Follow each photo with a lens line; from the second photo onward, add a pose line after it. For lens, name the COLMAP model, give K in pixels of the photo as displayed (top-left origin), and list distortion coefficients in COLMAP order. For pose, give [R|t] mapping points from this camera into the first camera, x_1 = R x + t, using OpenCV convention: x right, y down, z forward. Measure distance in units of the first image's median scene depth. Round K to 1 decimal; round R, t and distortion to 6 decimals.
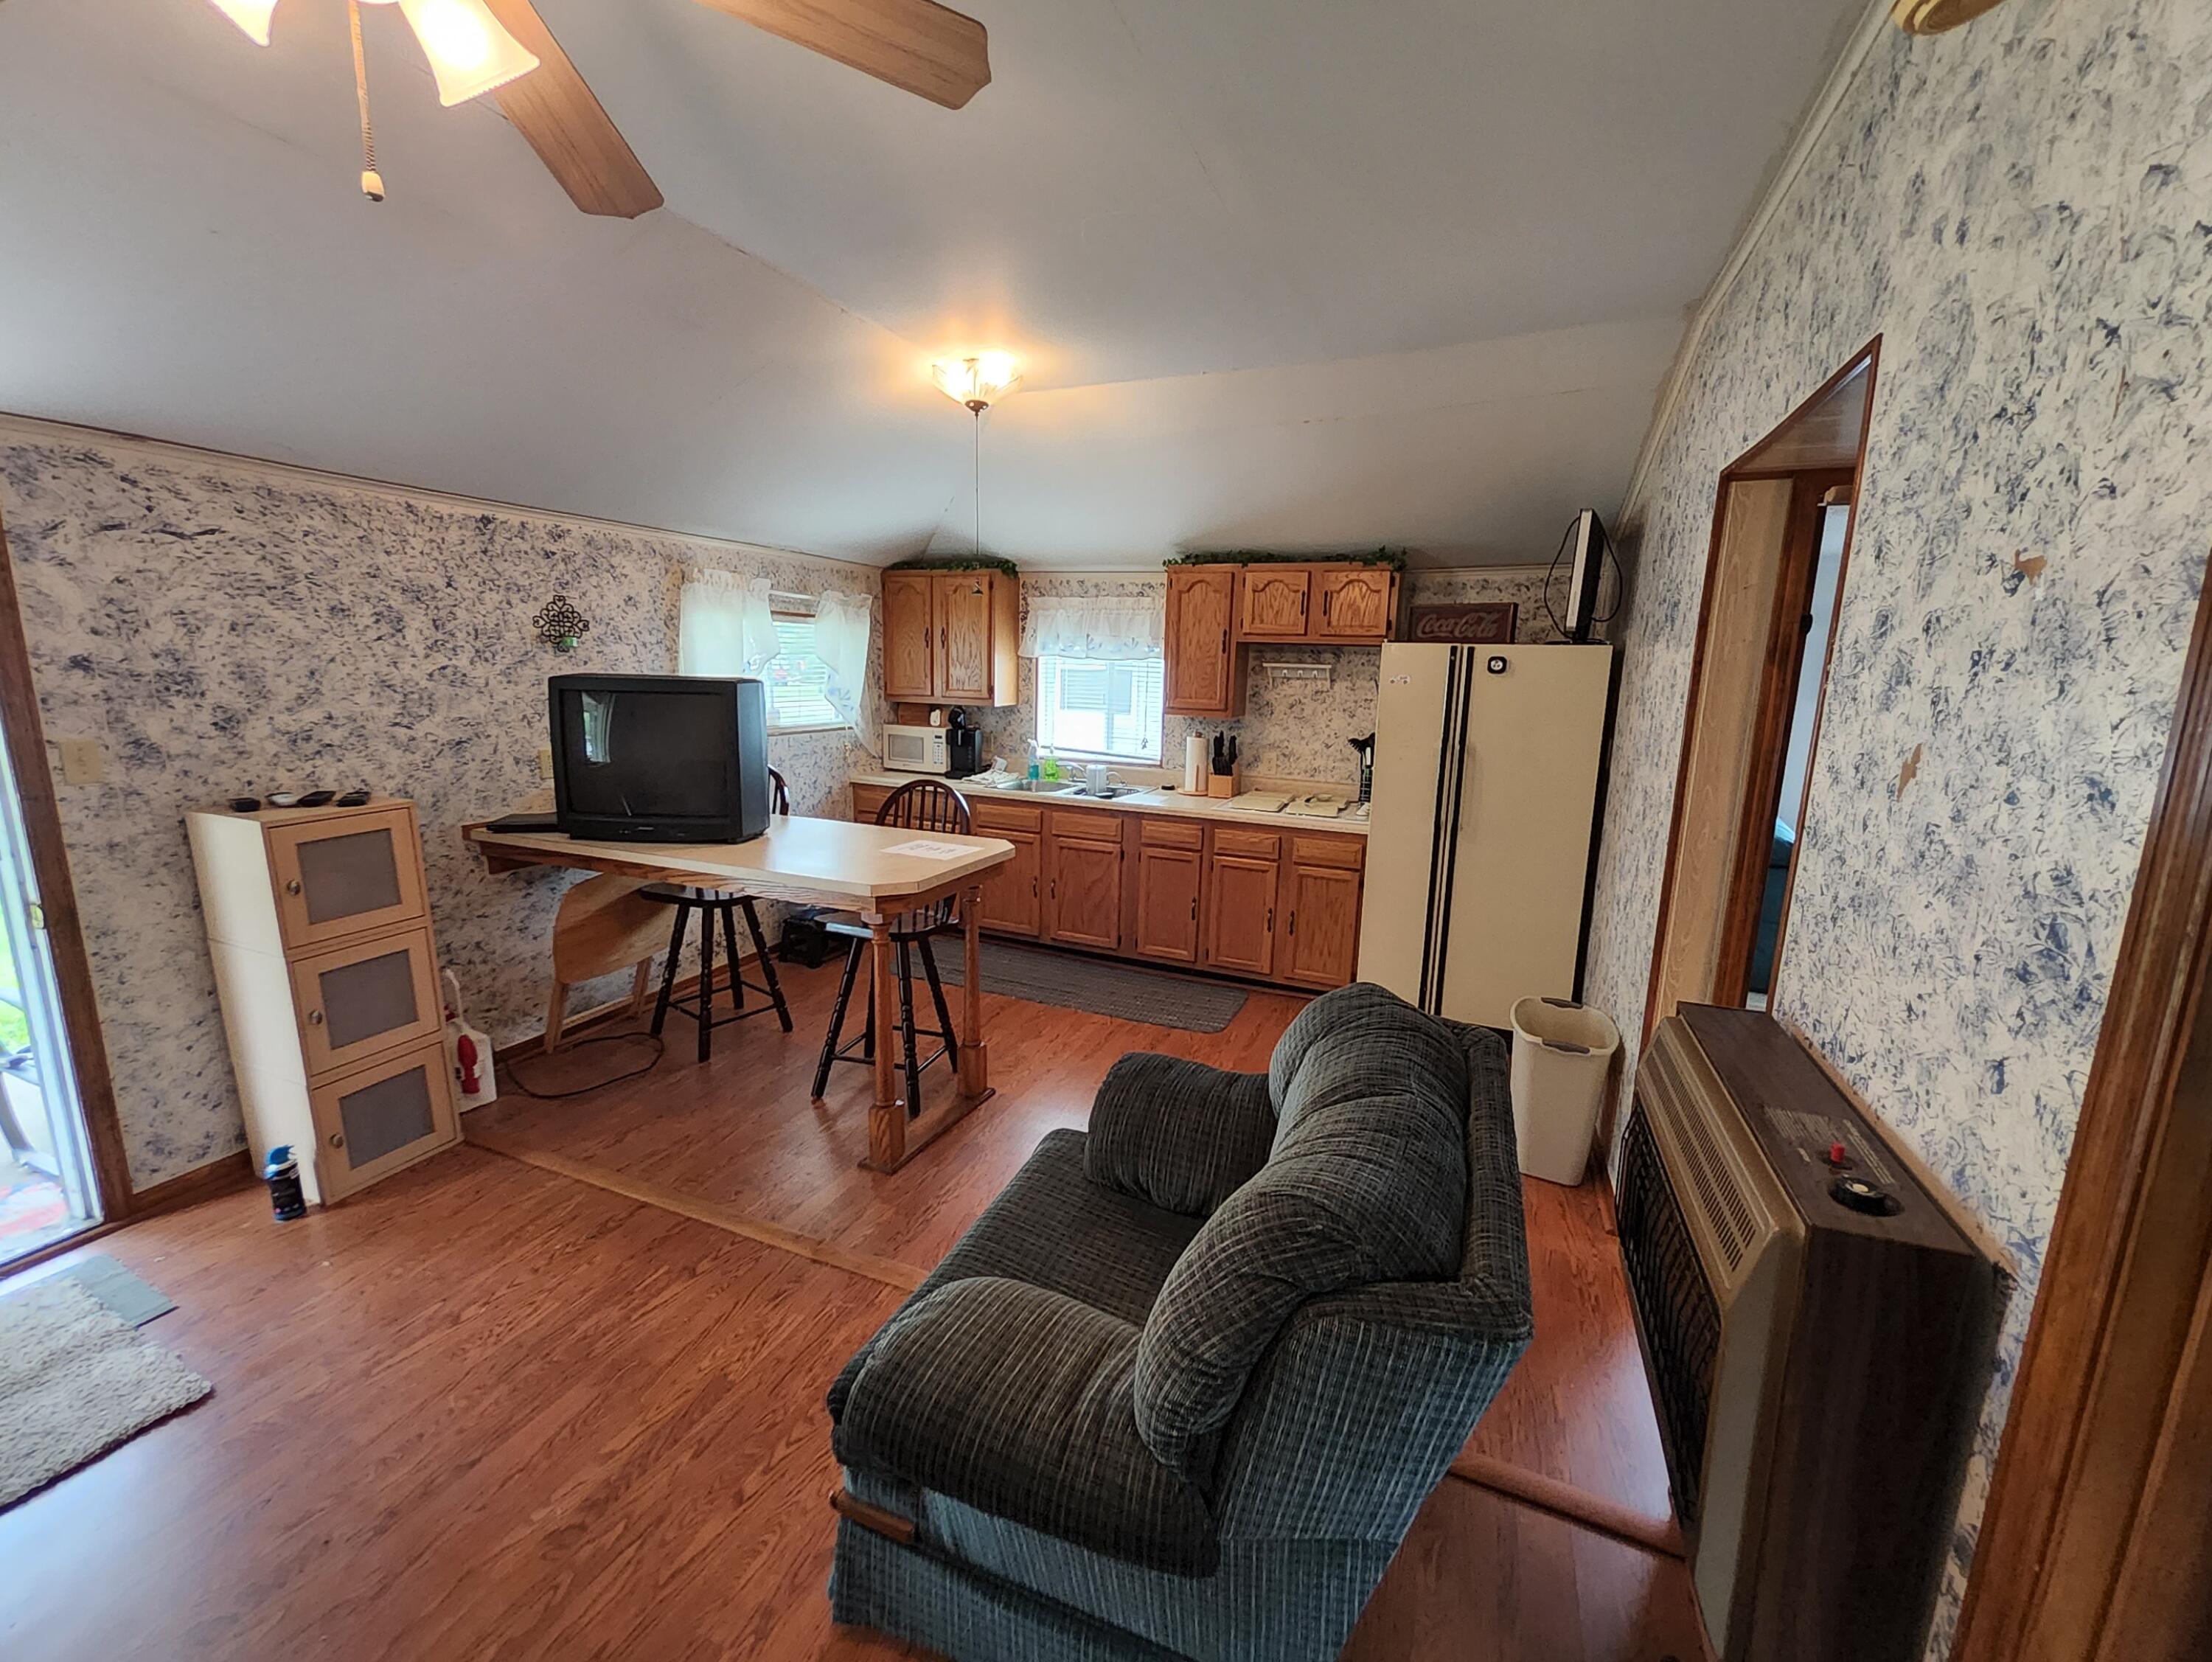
lens RADIAL K [[869.0, 0, 1122.0], [0, 869.0, 820.7], [0, 0, 1]] dist [0.011338, -0.003211]
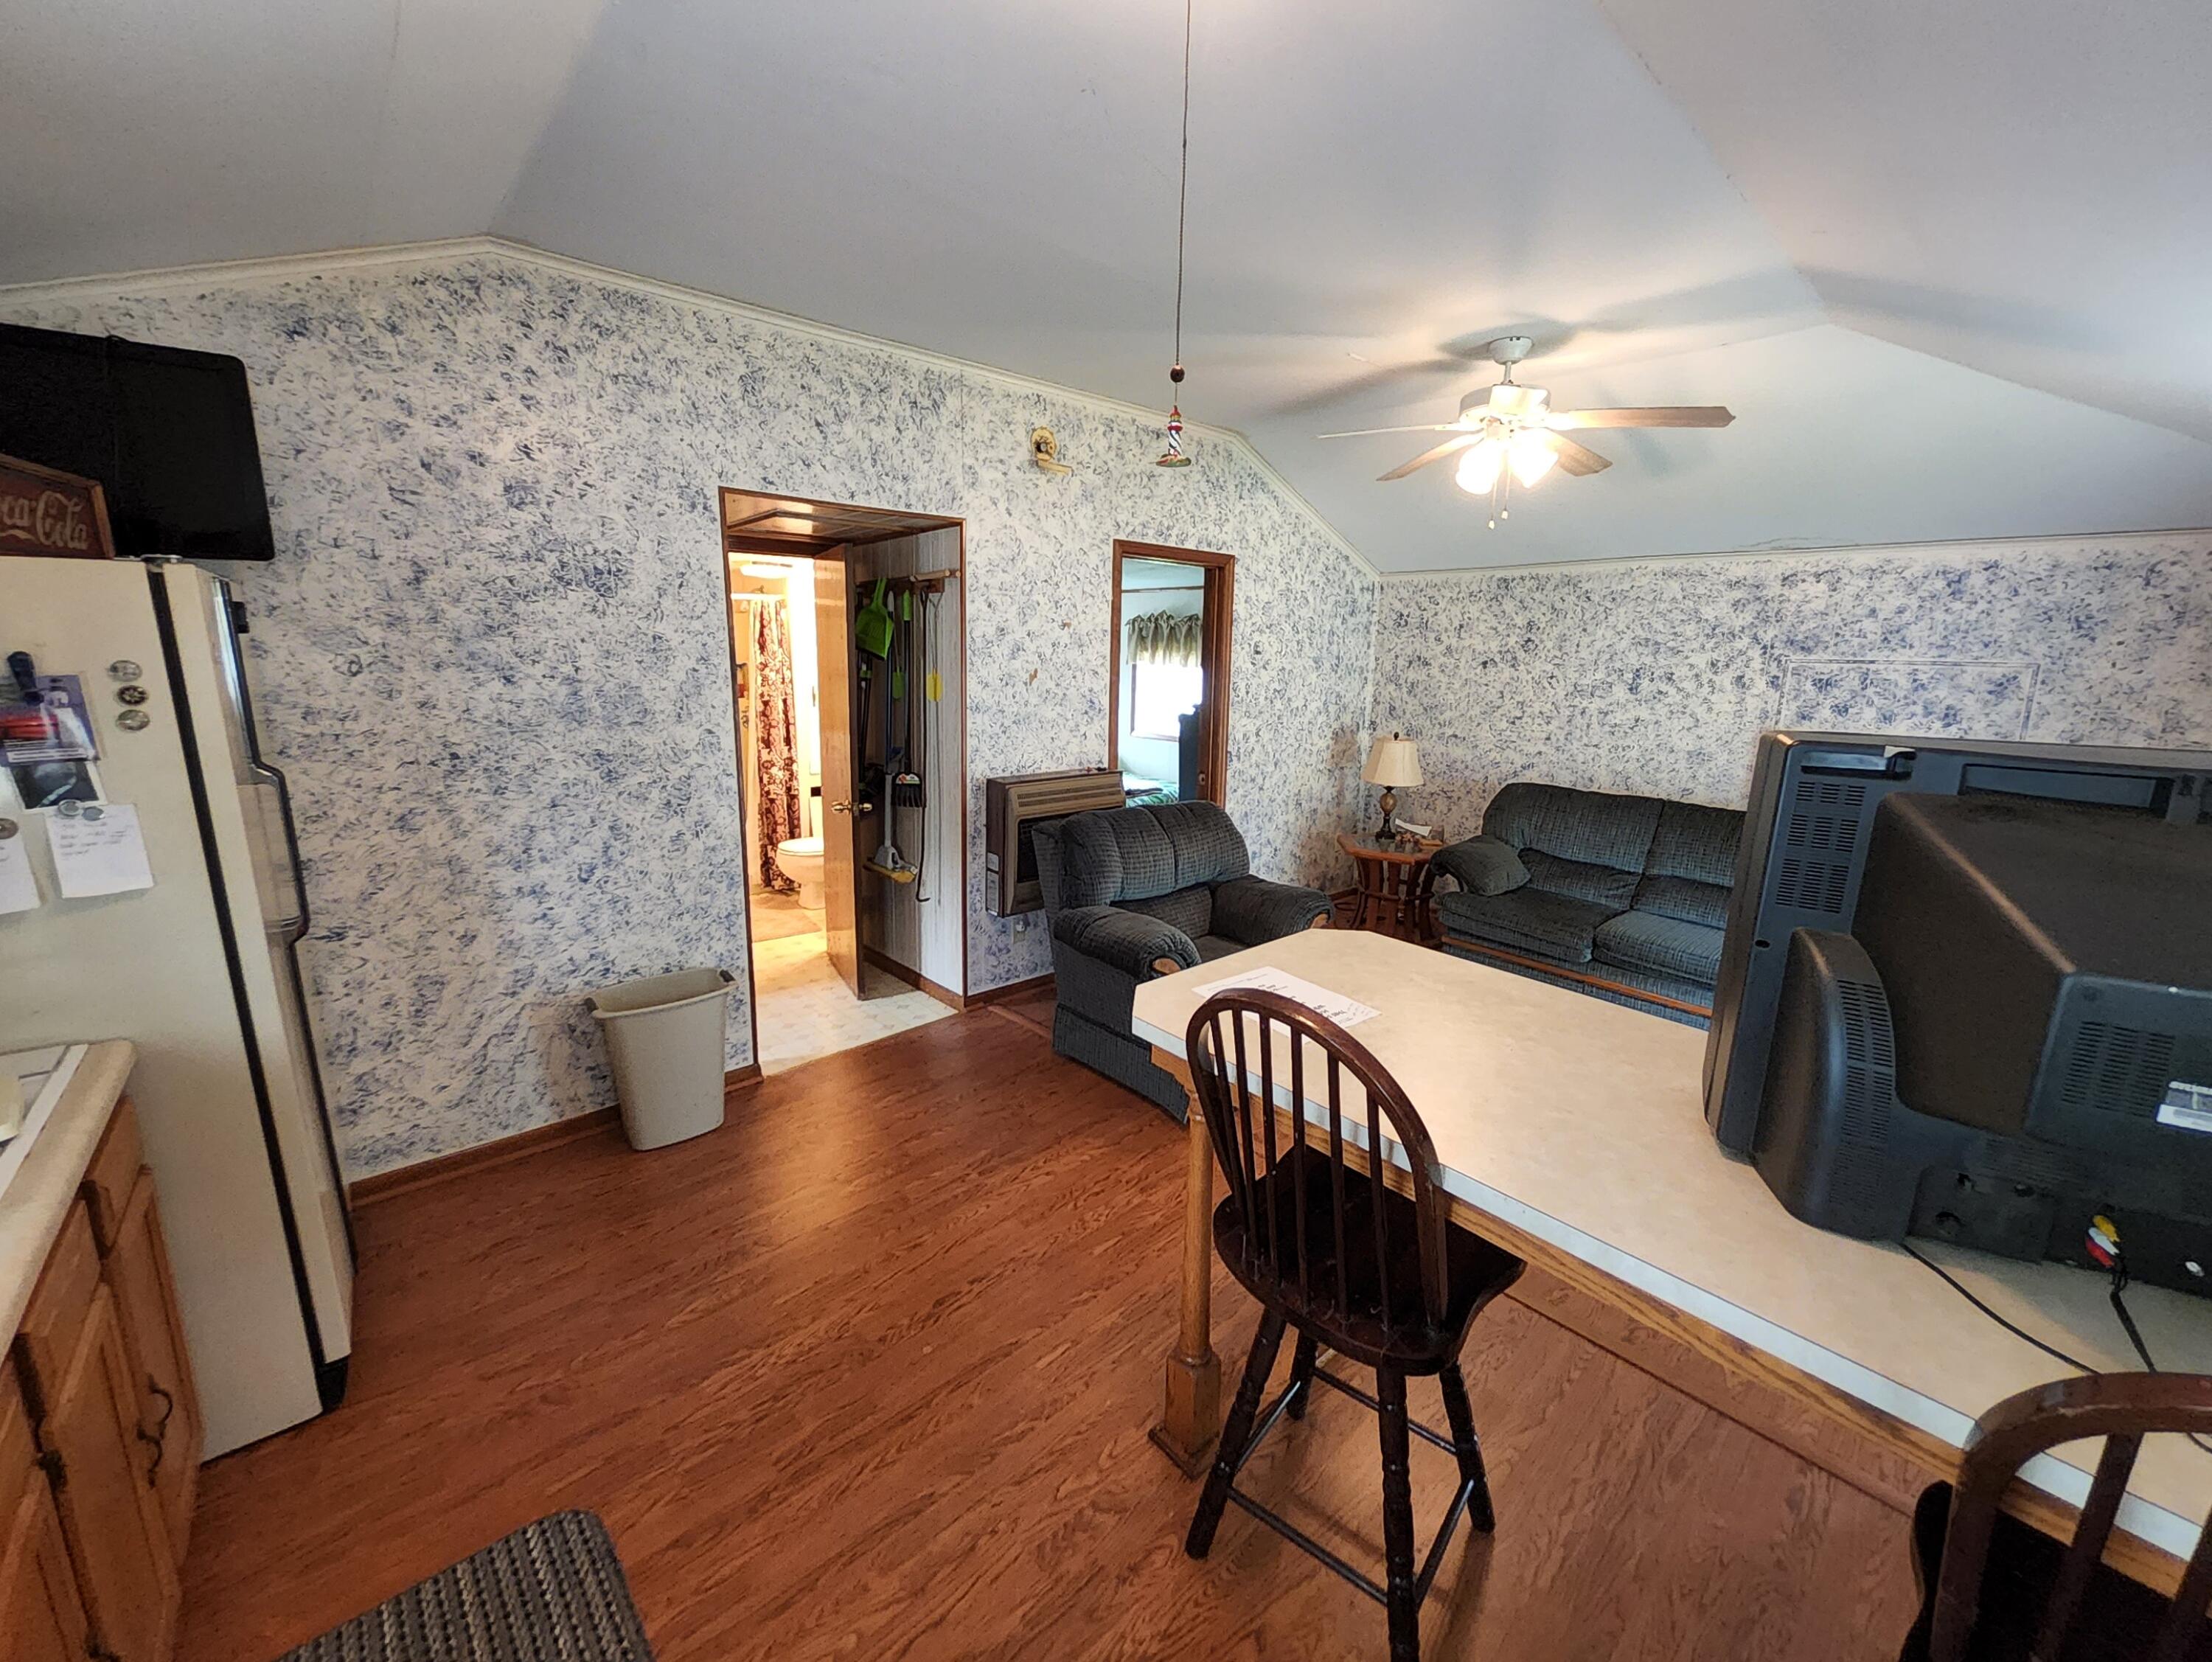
lens RADIAL K [[869.0, 0, 1117.4], [0, 869.0, 825.4], [0, 0, 1]] dist [0.011338, -0.003211]
pose [[-0.900159, -0.128656, 0.416126, -0.321229], [0.033332, 0.932230, 0.360327, -0.262019], [-0.434284, 0.338222, -0.834867, 1.398631]]
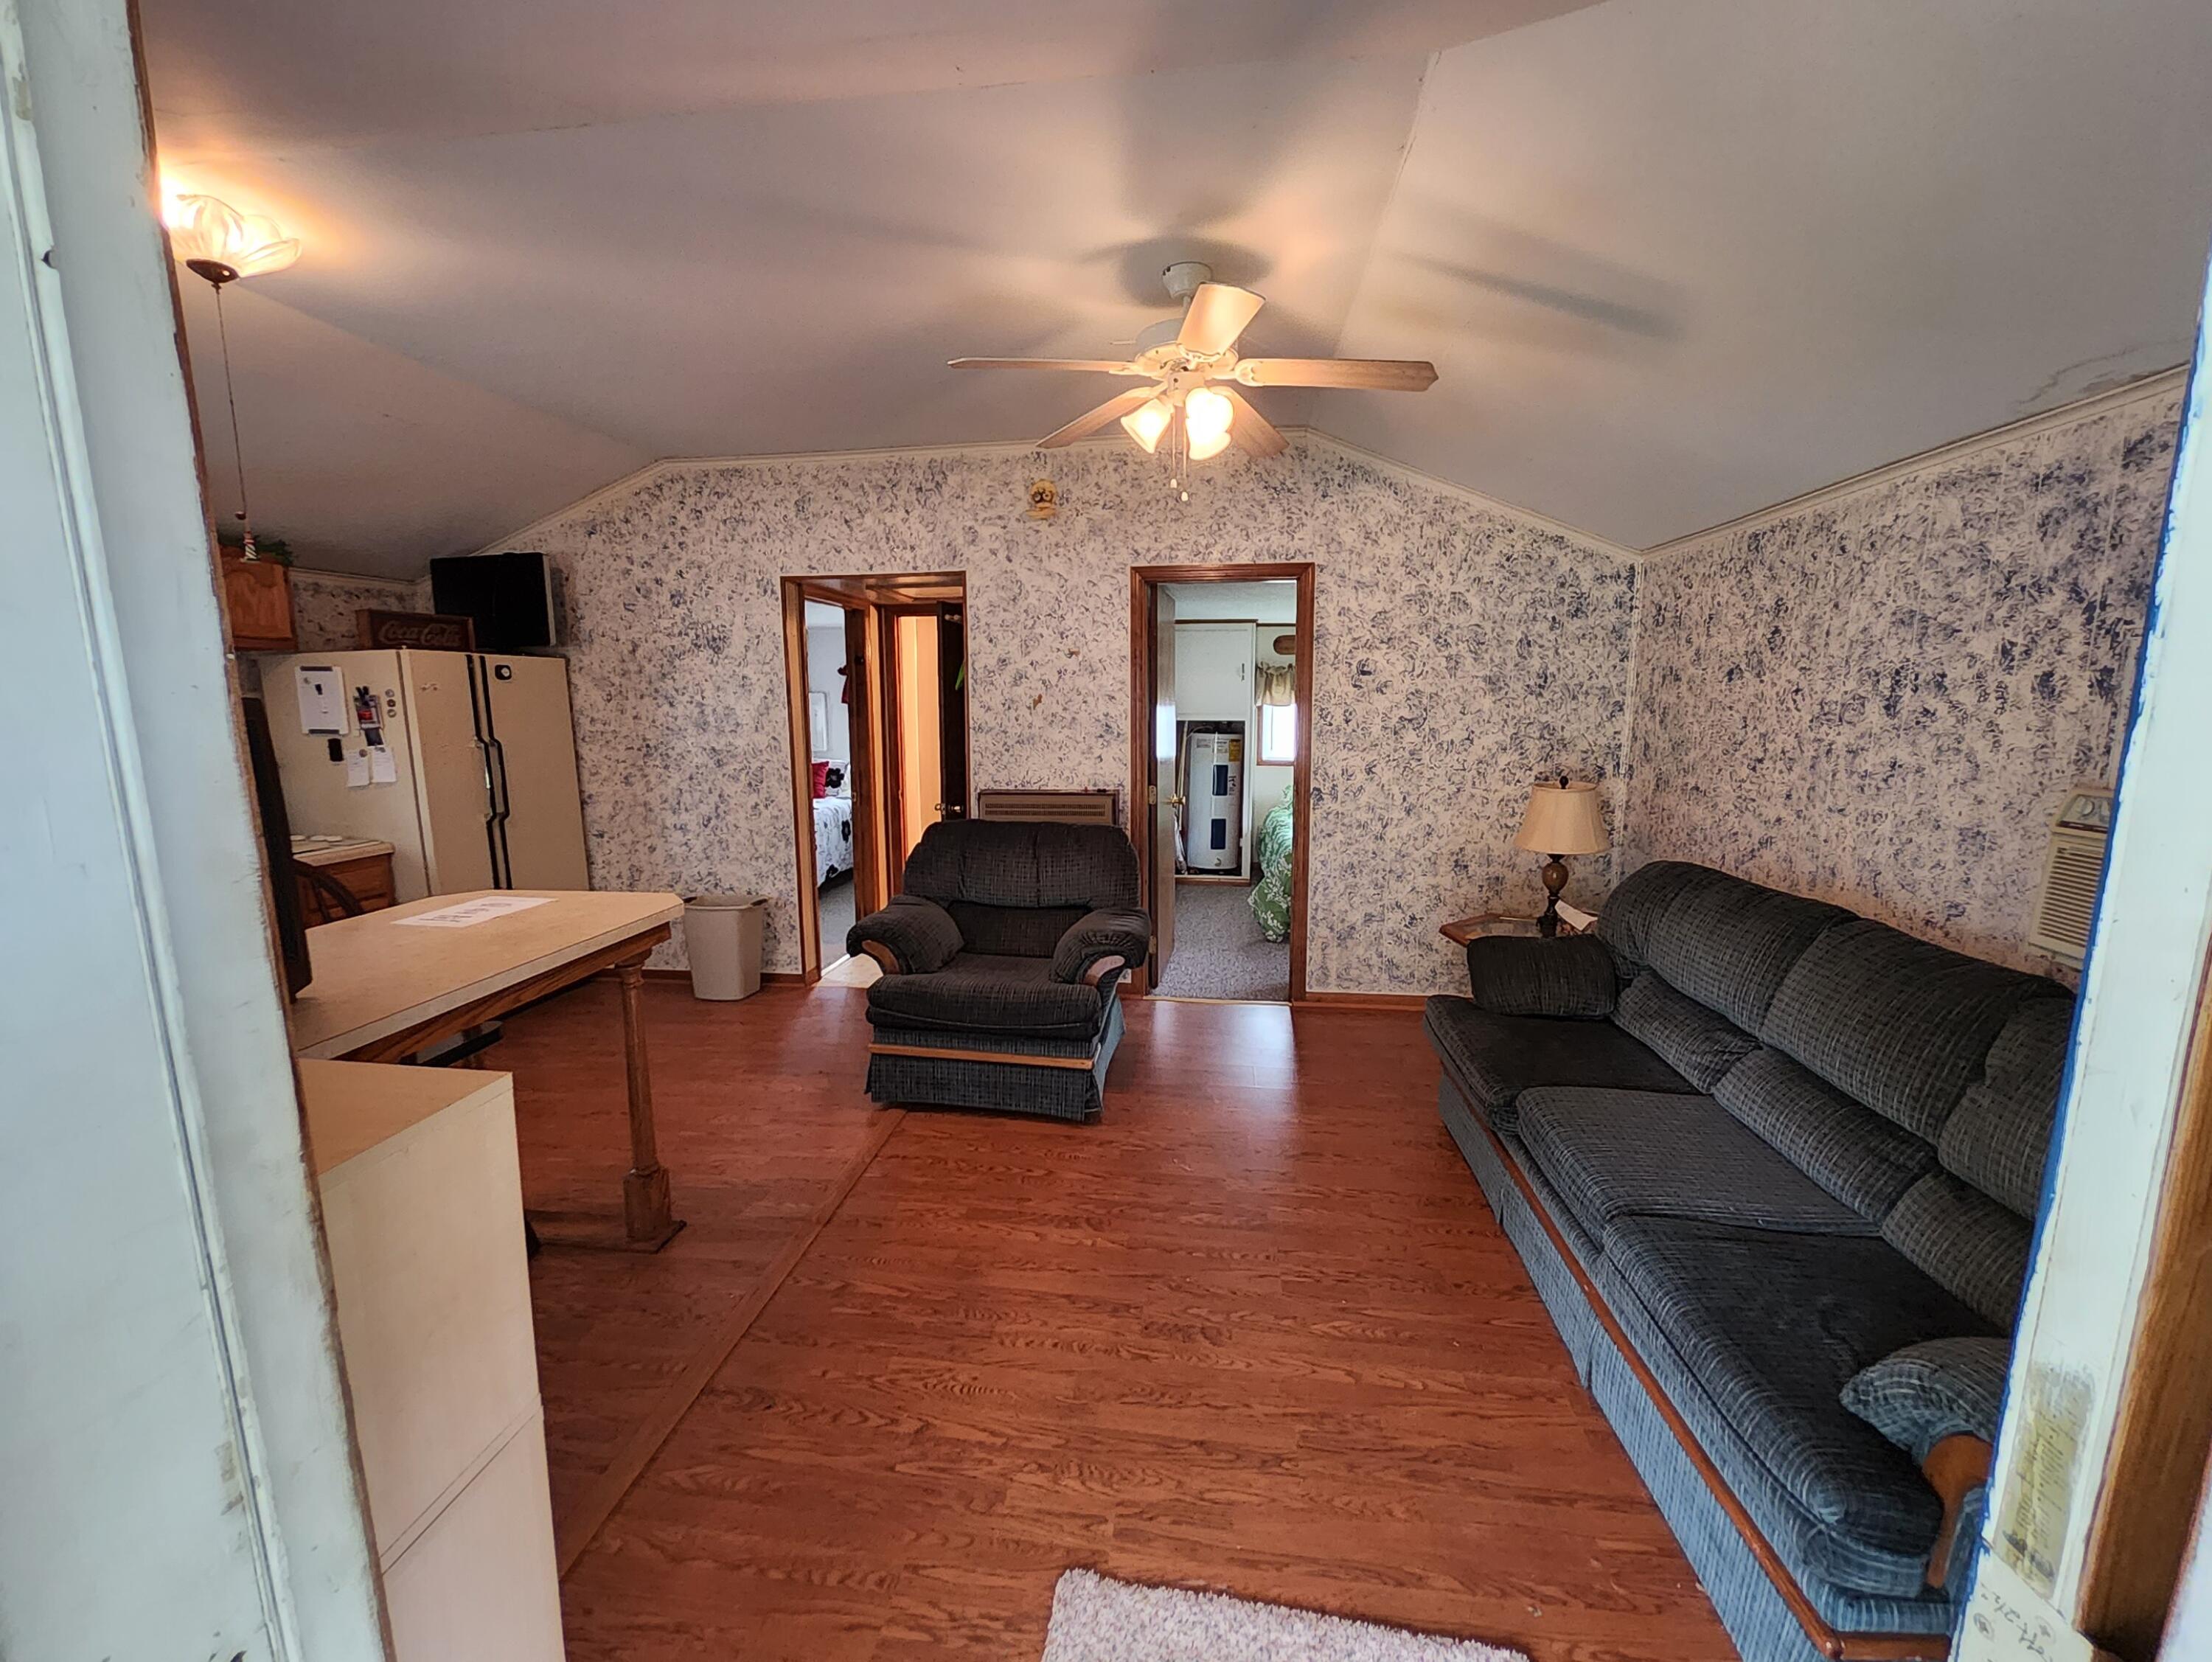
lens RADIAL K [[869.0, 0, 1106.5], [0, 869.0, 827.1], [0, 0, 1]] dist [0.011338, -0.003211]
pose [[-0.259648, -0.166486, 0.951244, -1.028689], [0.169184, 0.961951, 0.214540, -0.104785], [-0.950768, 0.216640, -0.221602, 0.597775]]
